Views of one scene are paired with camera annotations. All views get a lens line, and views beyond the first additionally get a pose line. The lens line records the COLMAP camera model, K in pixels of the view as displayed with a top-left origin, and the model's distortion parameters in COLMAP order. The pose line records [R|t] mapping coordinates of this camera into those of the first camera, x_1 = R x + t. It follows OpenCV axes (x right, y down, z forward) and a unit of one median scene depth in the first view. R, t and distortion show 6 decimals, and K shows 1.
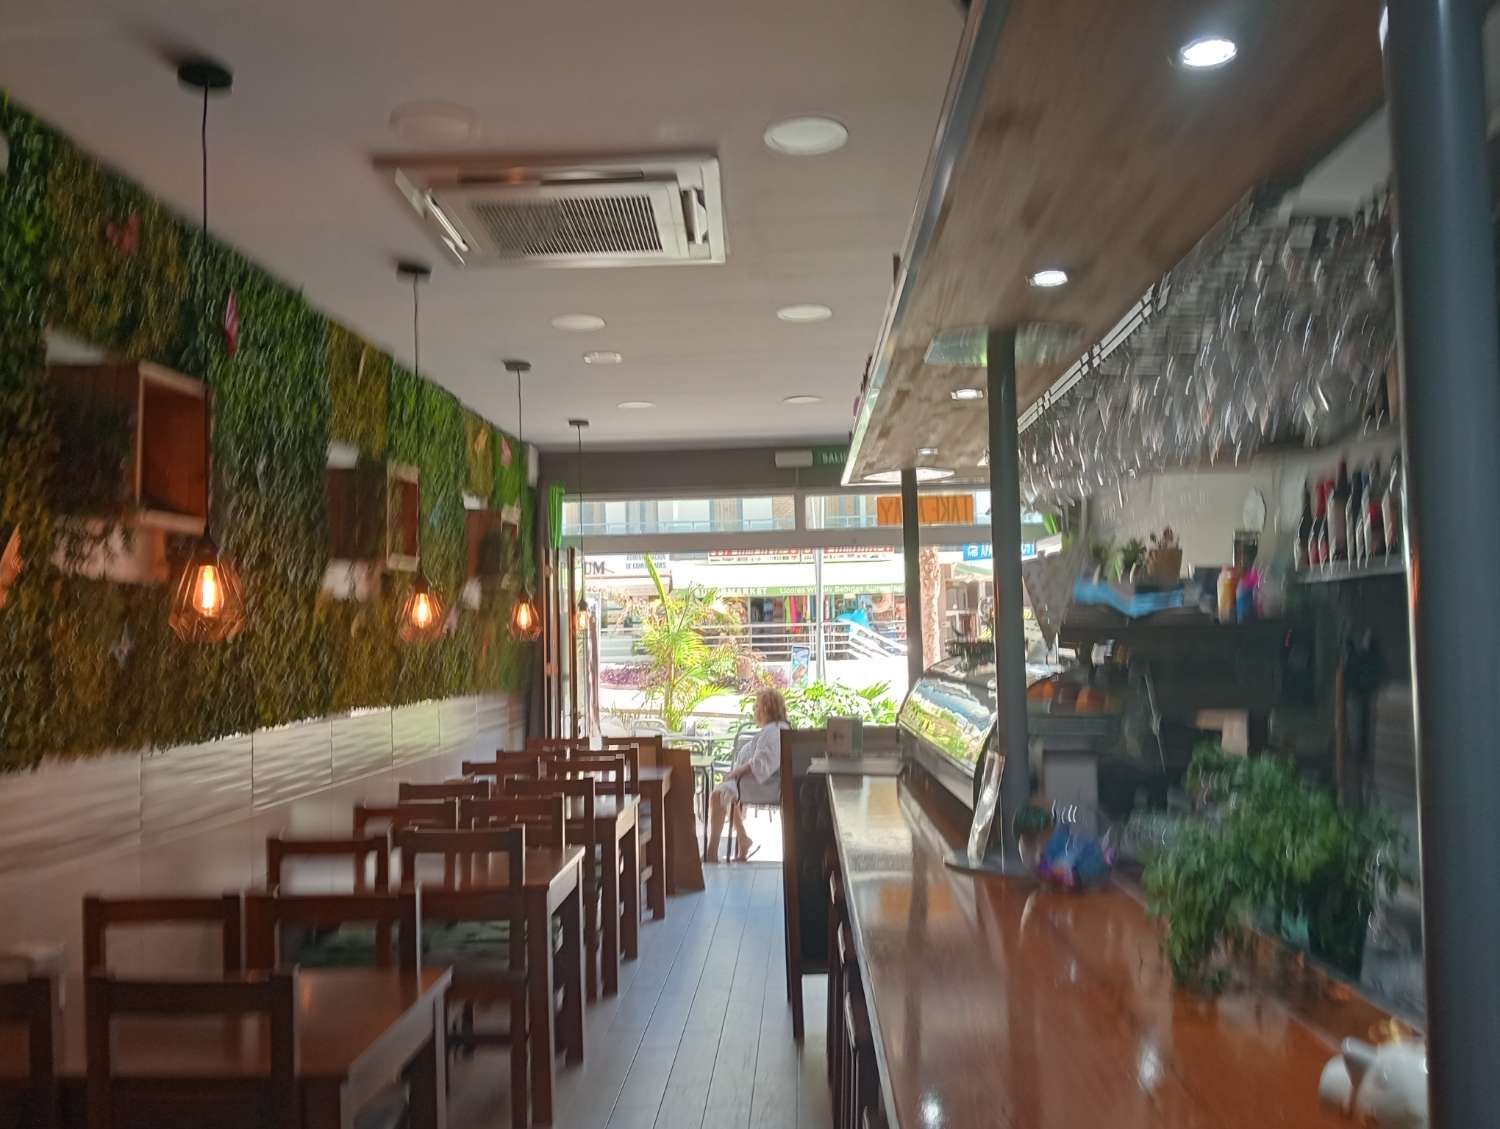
lens RADIAL K [[1254.1, 0, 755.6], [0, 1254.1, 584.5], [0, 0, 1]] dist [0.122186, -0.163317]
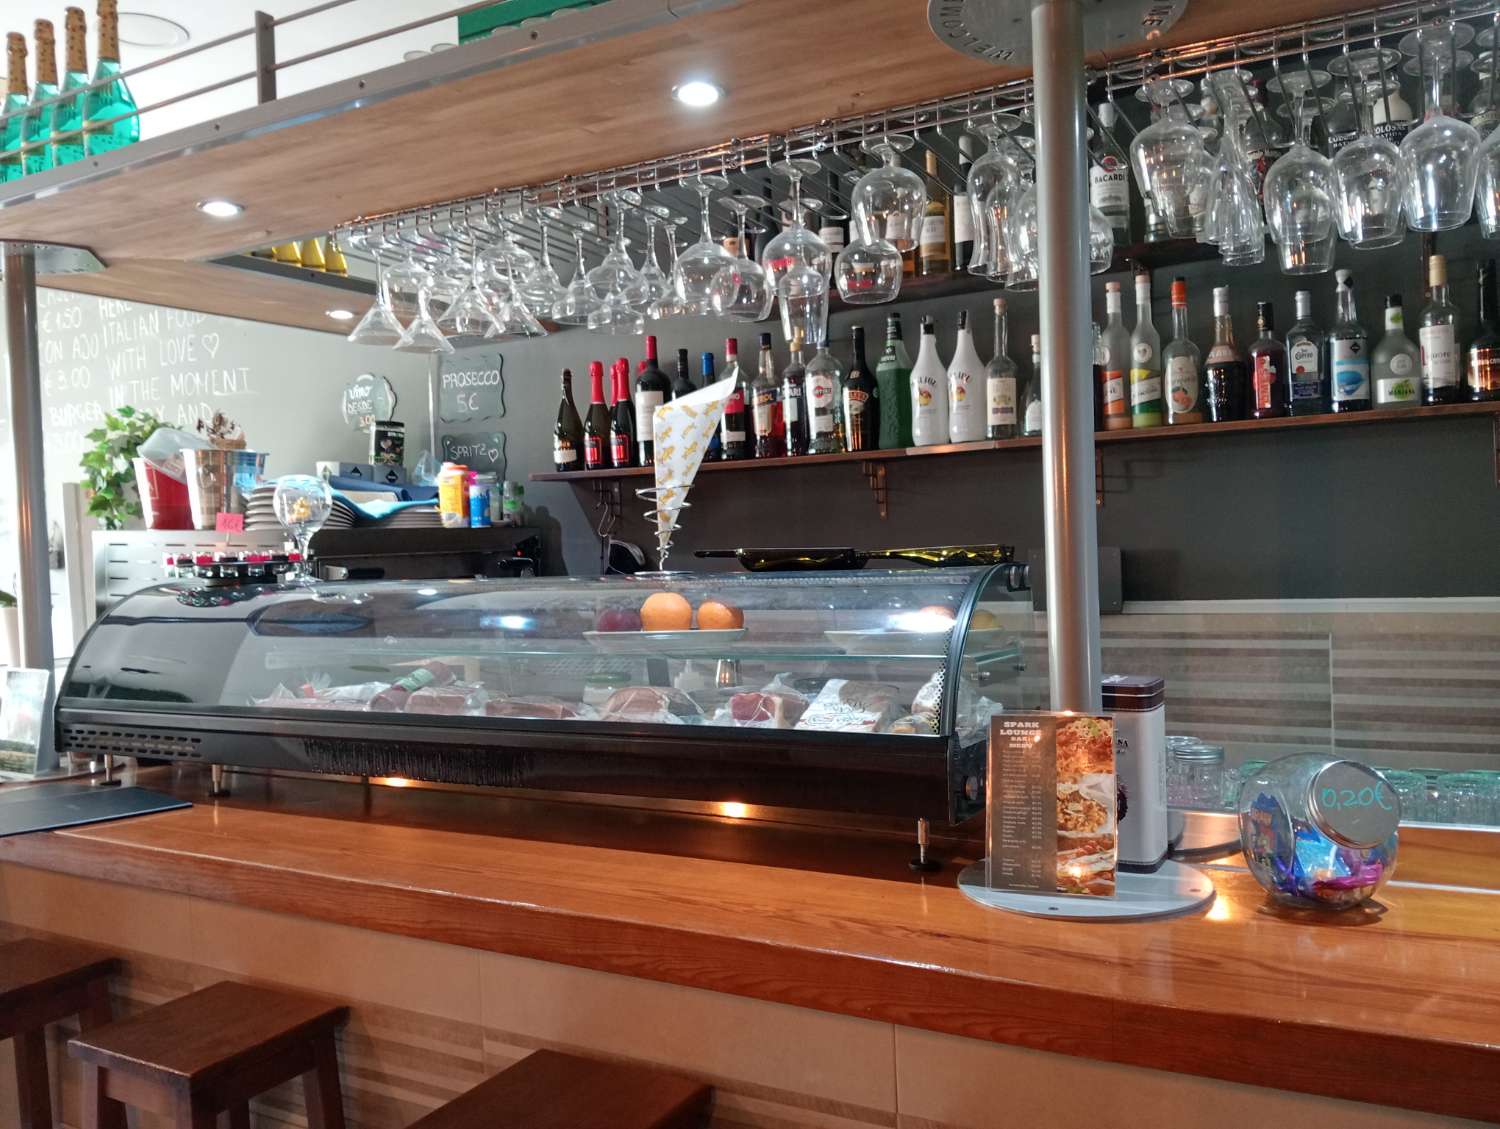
lens RADIAL K [[1218.5, 0, 760.0], [0, 1218.5, 568.3], [0, 0, 1]] dist [0.067044, -0.144046]
pose [[0.451445, -0.008932, 0.892254, -0.132969], [-0.014545, 0.999743, 0.017368, 0.022430], [-0.892180, -0.020819, 0.451199, 0.308226]]
